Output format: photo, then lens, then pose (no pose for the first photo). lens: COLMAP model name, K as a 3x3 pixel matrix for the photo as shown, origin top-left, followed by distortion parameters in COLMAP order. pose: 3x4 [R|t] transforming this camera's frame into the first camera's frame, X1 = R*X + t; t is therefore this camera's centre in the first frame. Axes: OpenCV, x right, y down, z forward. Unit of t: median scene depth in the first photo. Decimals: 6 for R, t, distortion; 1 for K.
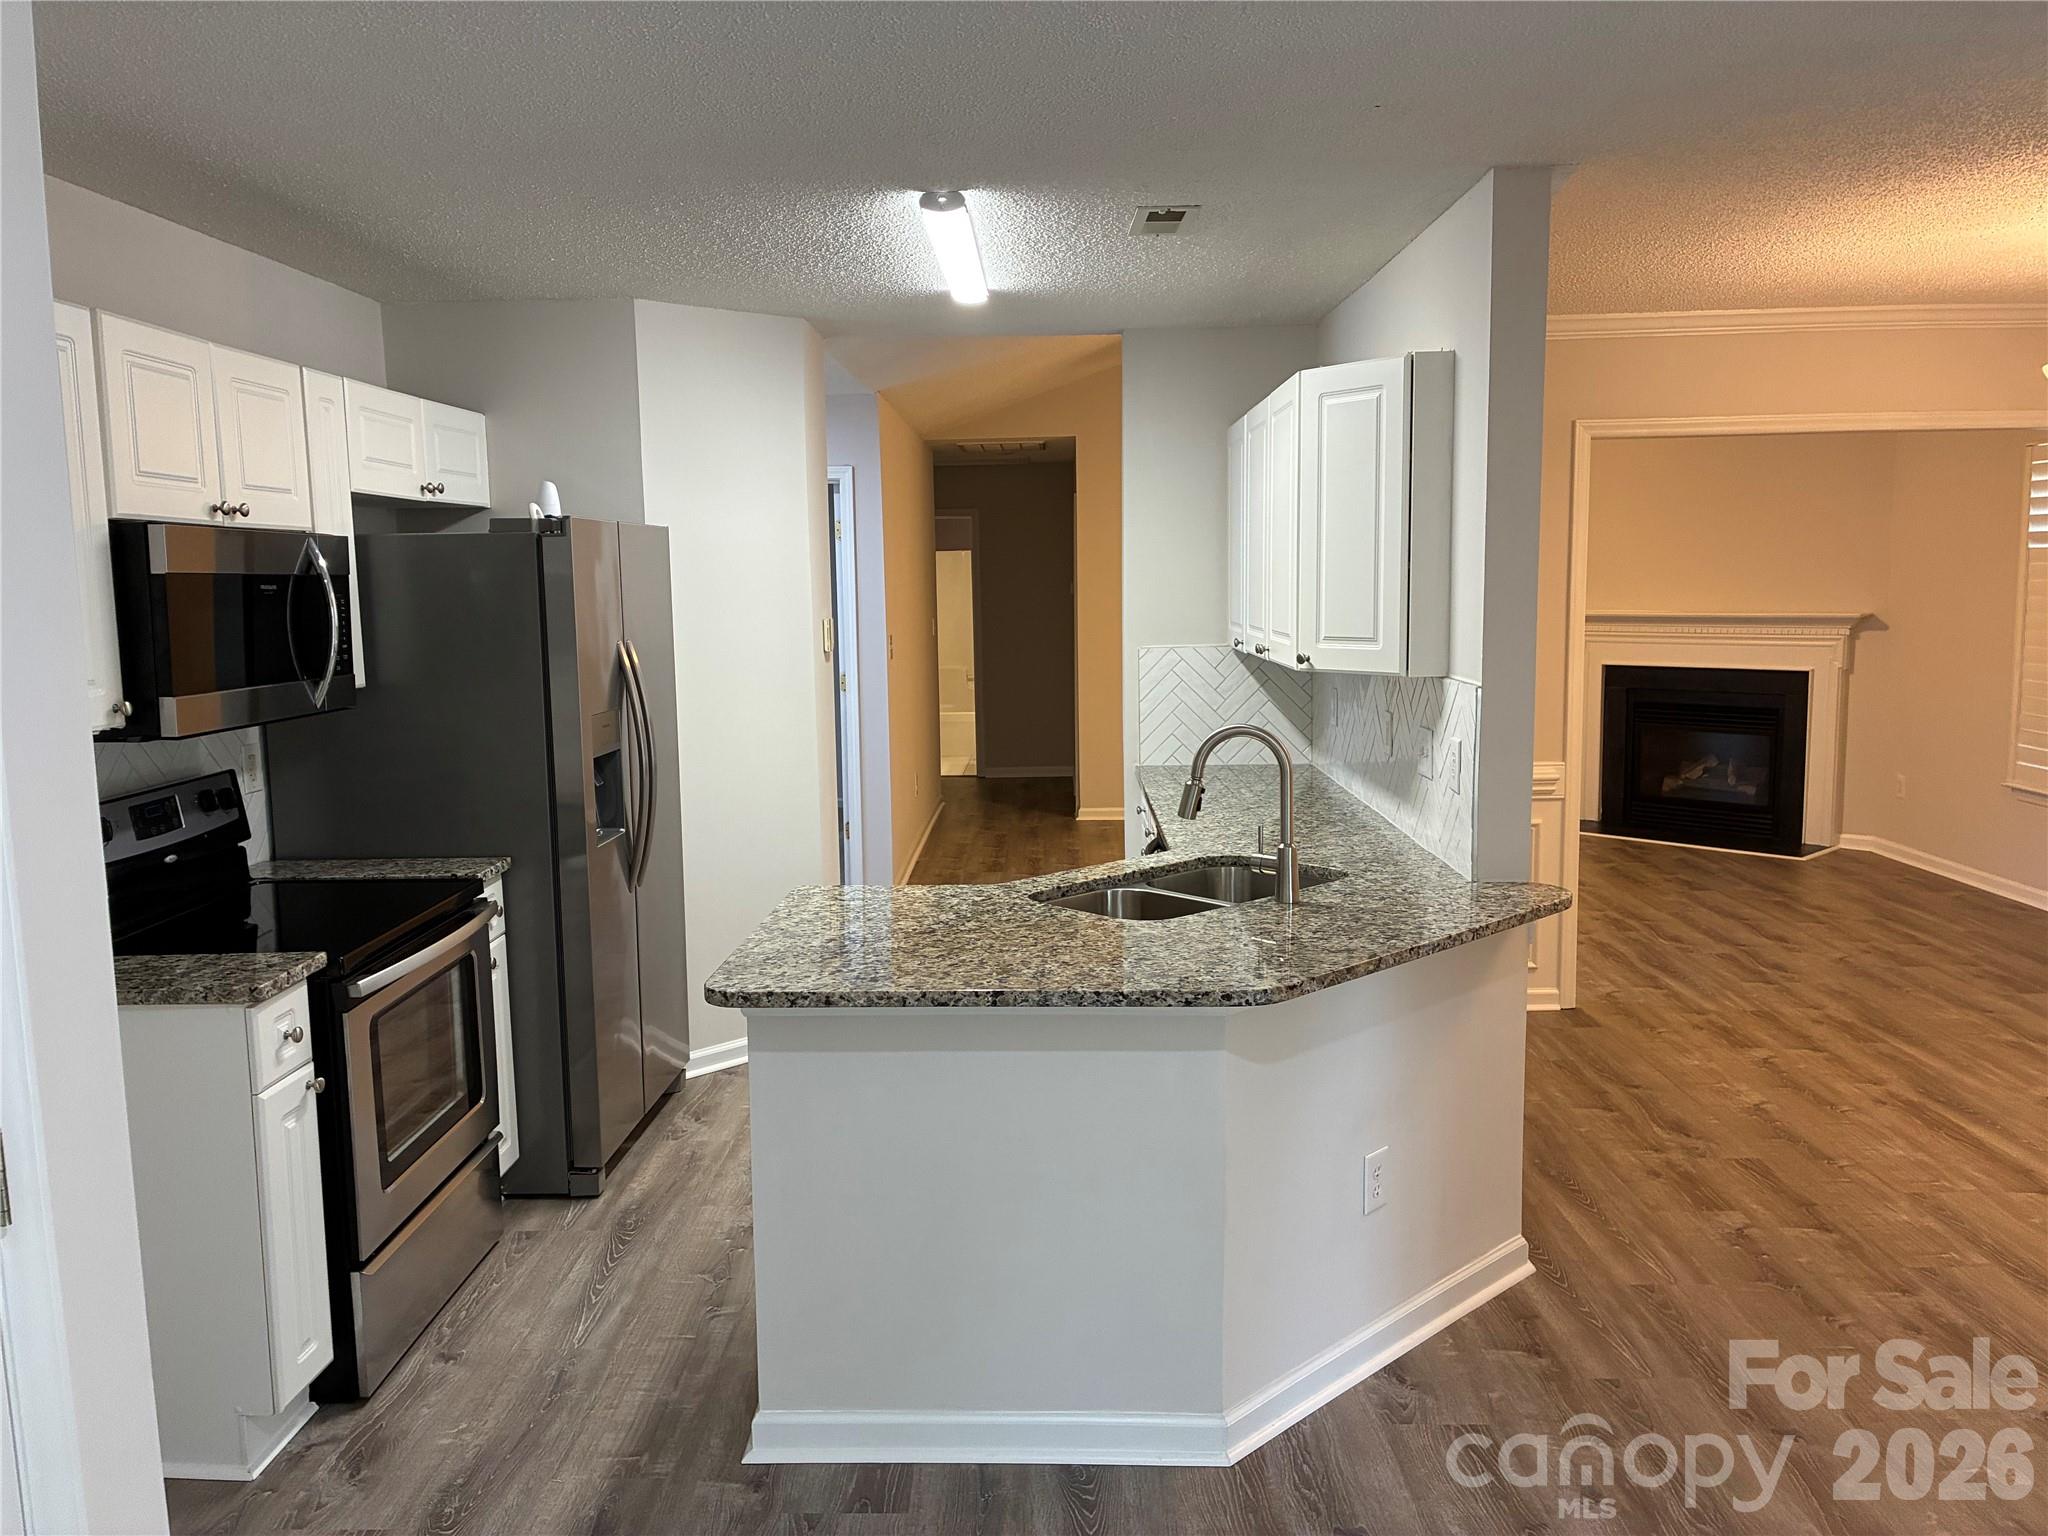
lens RADIAL K [[1546.2, 0, 1023.0], [0, 1546.2, 769.4], [0, 0, 1]] dist [0.016943, -0.035937]
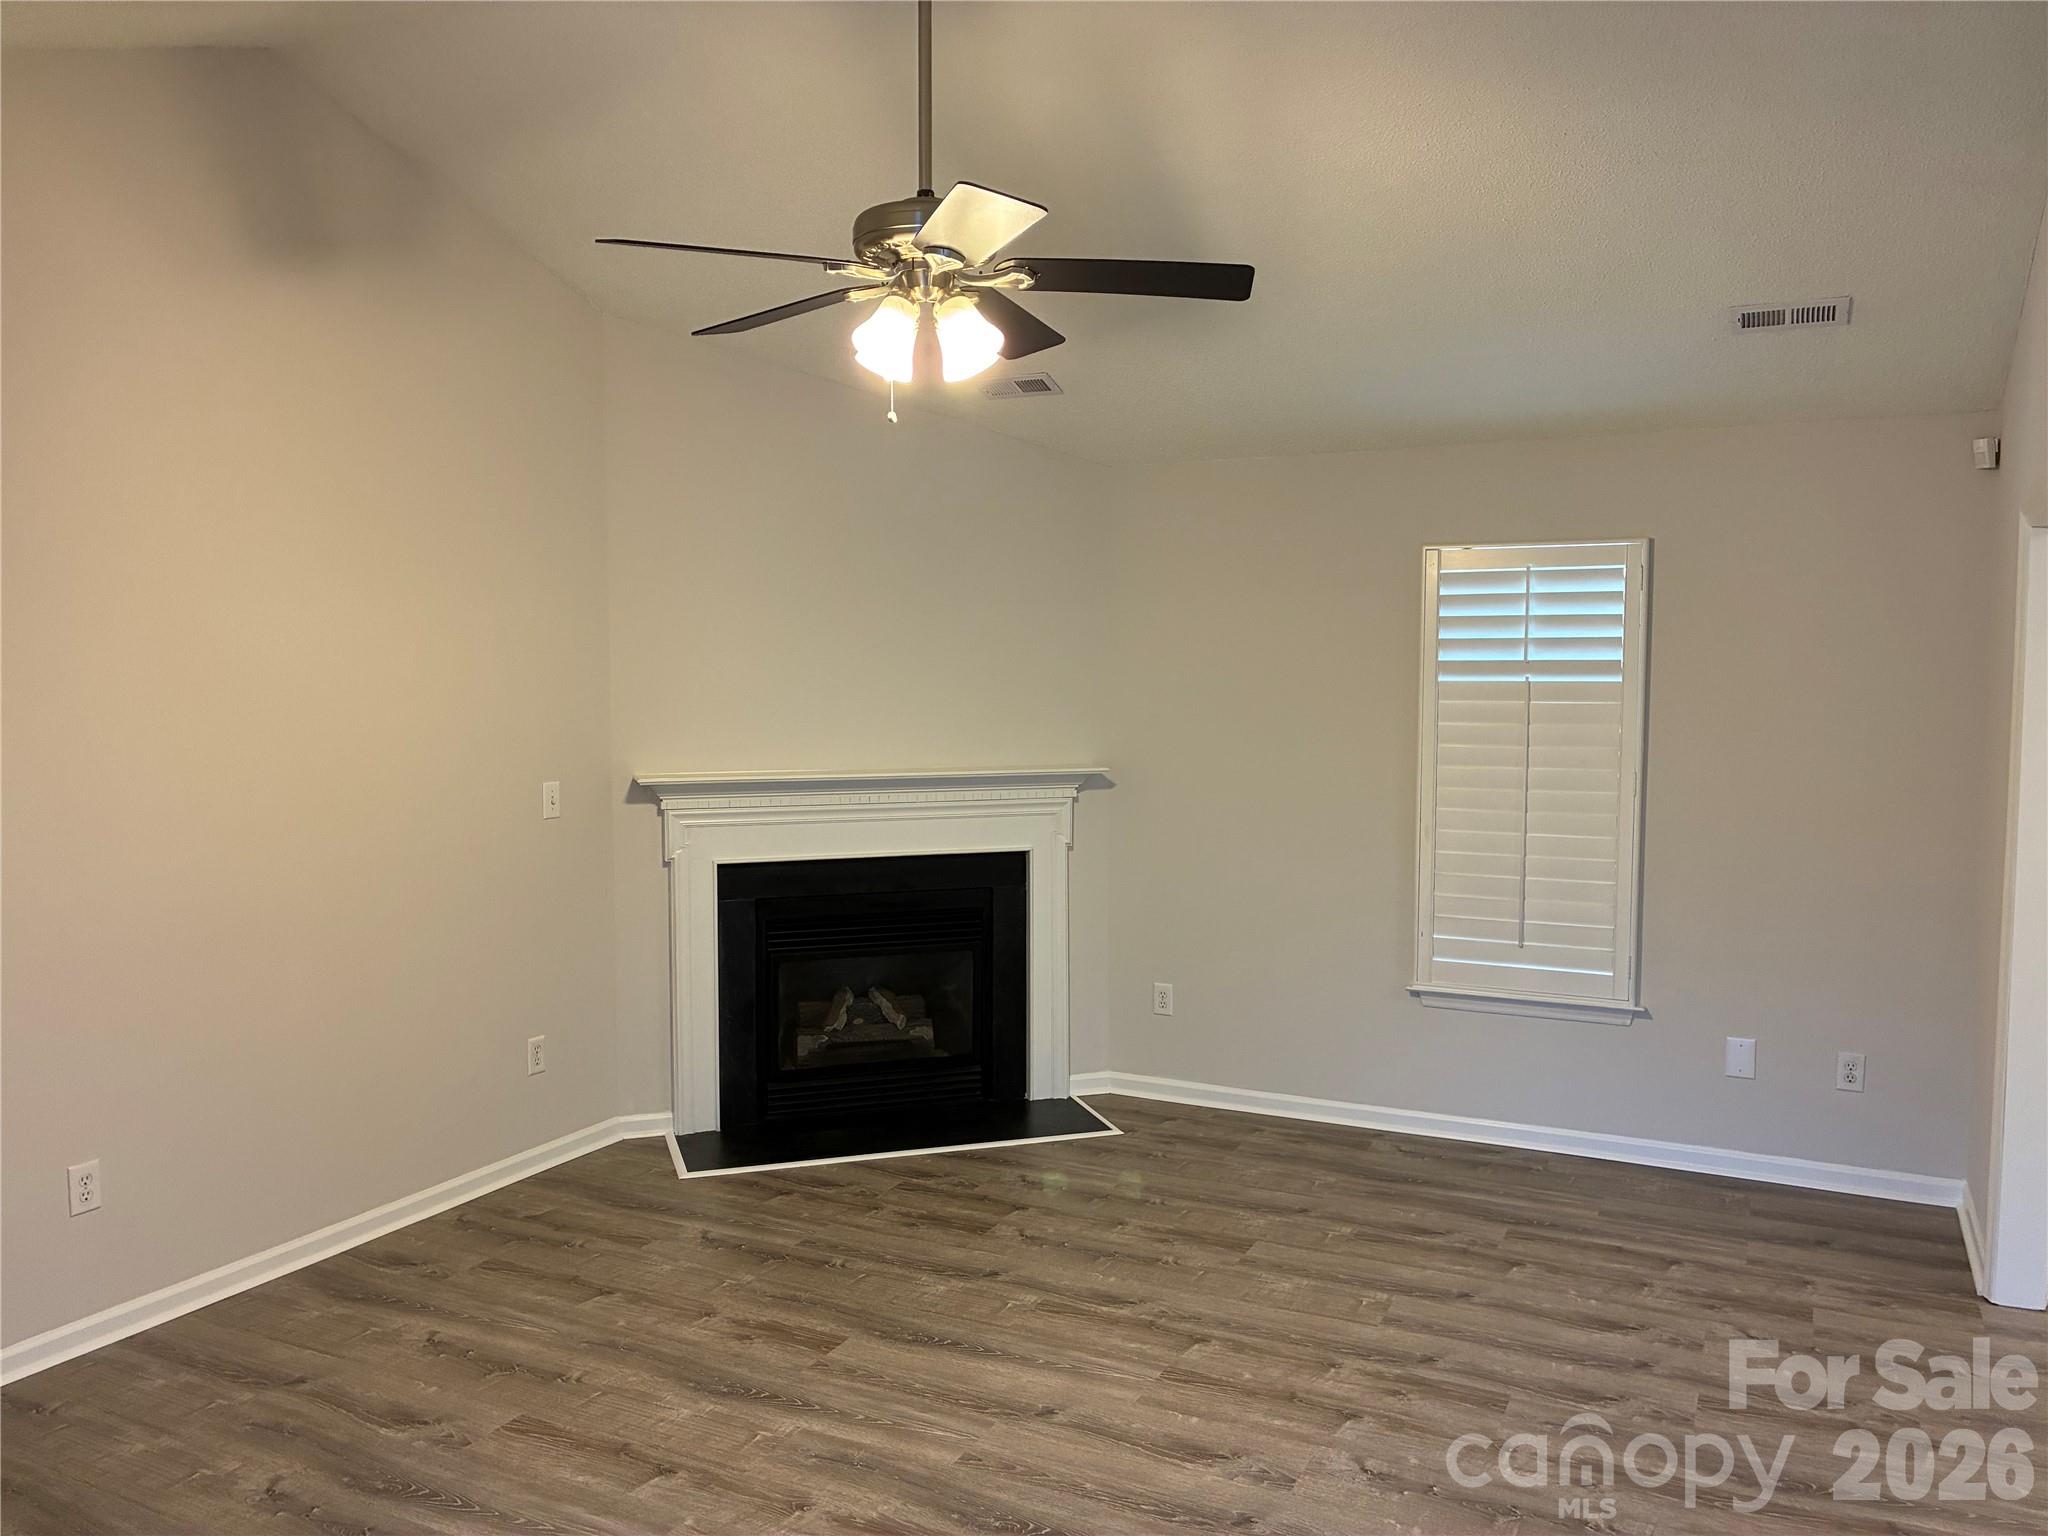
lens RADIAL K [[1546.2, 0, 1026.0], [0, 1546.2, 764.2], [0, 0, 1]] dist [0.016943, -0.035937]
pose [[0.437687, -0.040005, 0.898237, -0.104967], [0.106675, 0.994264, -0.007699, -0.093511], [-0.892777, 0.099189, 0.439444, 0.672783]]
